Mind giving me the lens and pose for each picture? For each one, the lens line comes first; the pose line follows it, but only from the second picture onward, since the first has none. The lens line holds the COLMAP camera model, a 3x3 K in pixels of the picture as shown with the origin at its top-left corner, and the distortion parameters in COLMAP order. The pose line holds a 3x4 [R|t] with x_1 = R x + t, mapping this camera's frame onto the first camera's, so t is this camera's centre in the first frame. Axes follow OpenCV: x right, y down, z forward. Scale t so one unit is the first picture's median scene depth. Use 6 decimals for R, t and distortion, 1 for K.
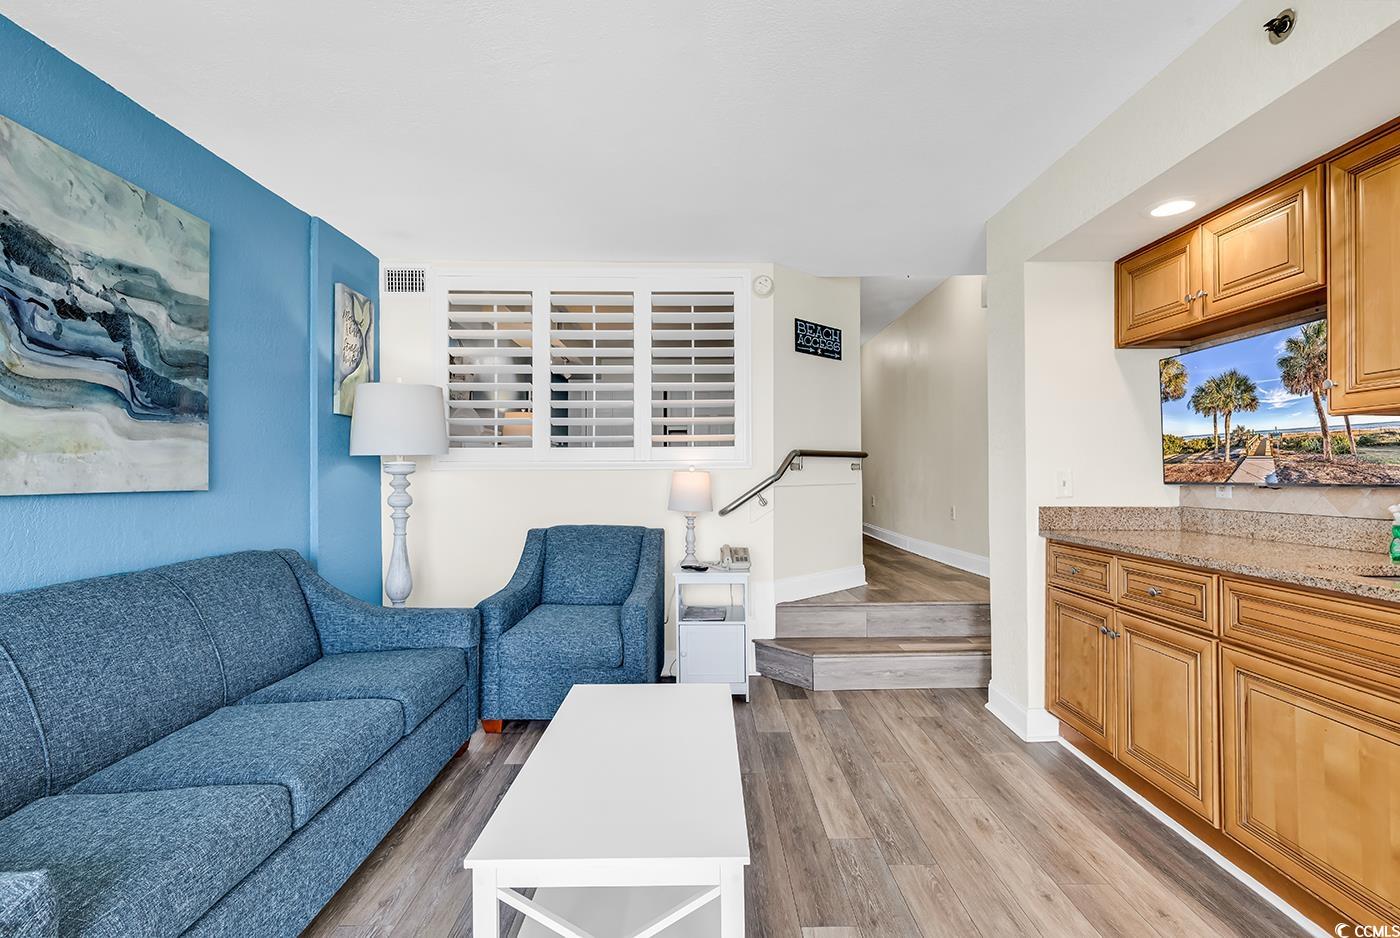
lens RADIAL K [[639.1, 0, 713.6], [0, 639.1, 469.5], [0, 0, 1]] dist [0.007324, -0.000429]
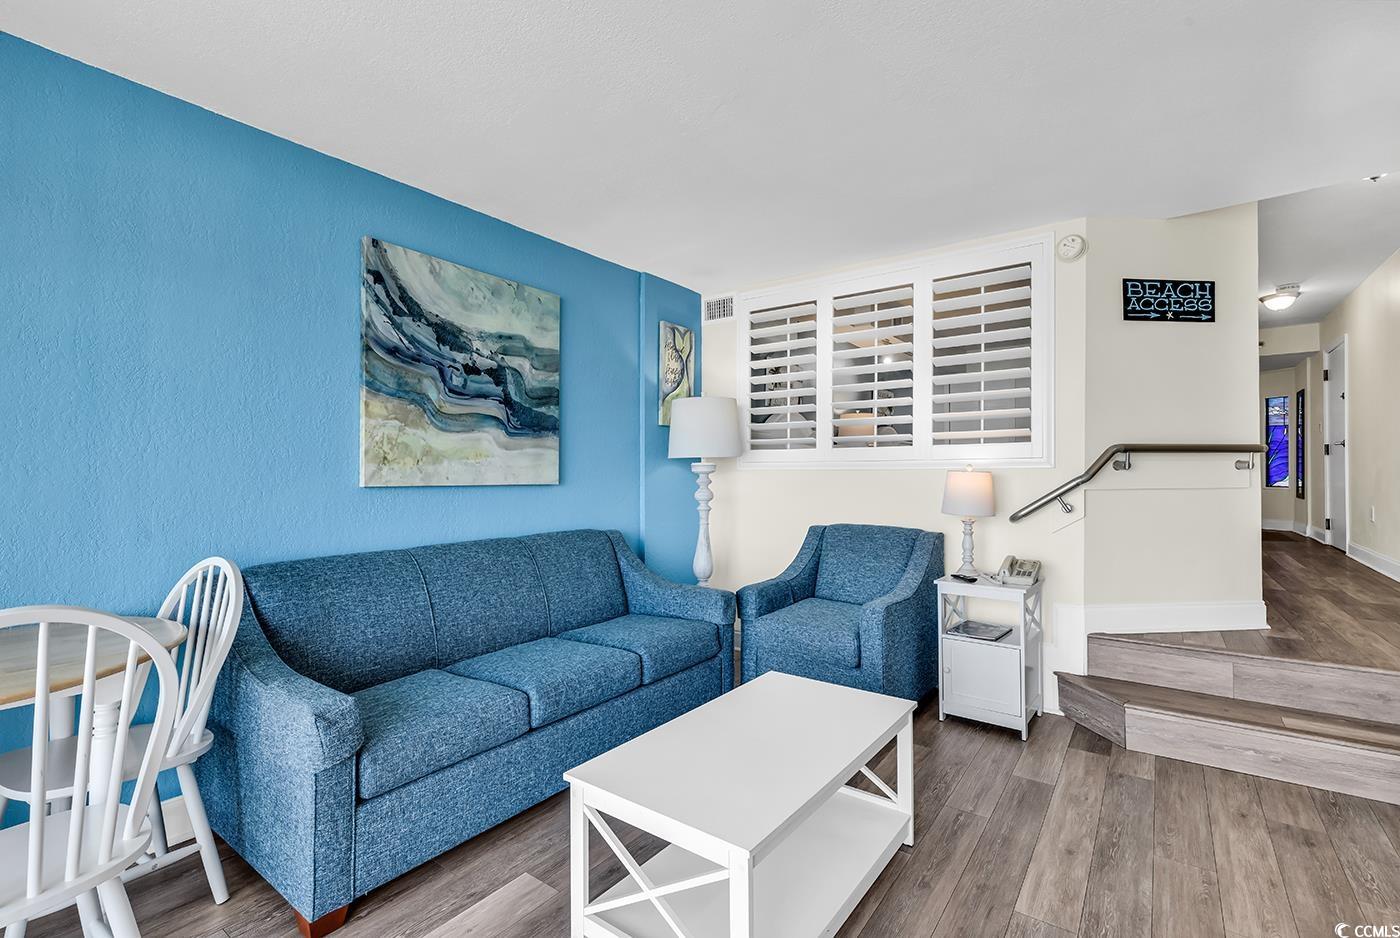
lens RADIAL K [[639.1, 0, 704.9], [0, 639.1, 470.8], [0, 0, 1]] dist [0.007205, -0.000805]
pose [[0.793227, 0.000418, -0.608926, 0.293393], [0.001867, 0.999993, 0.003119, -0.001666], [0.608923, -0.003611, 0.793221, 0.071627]]
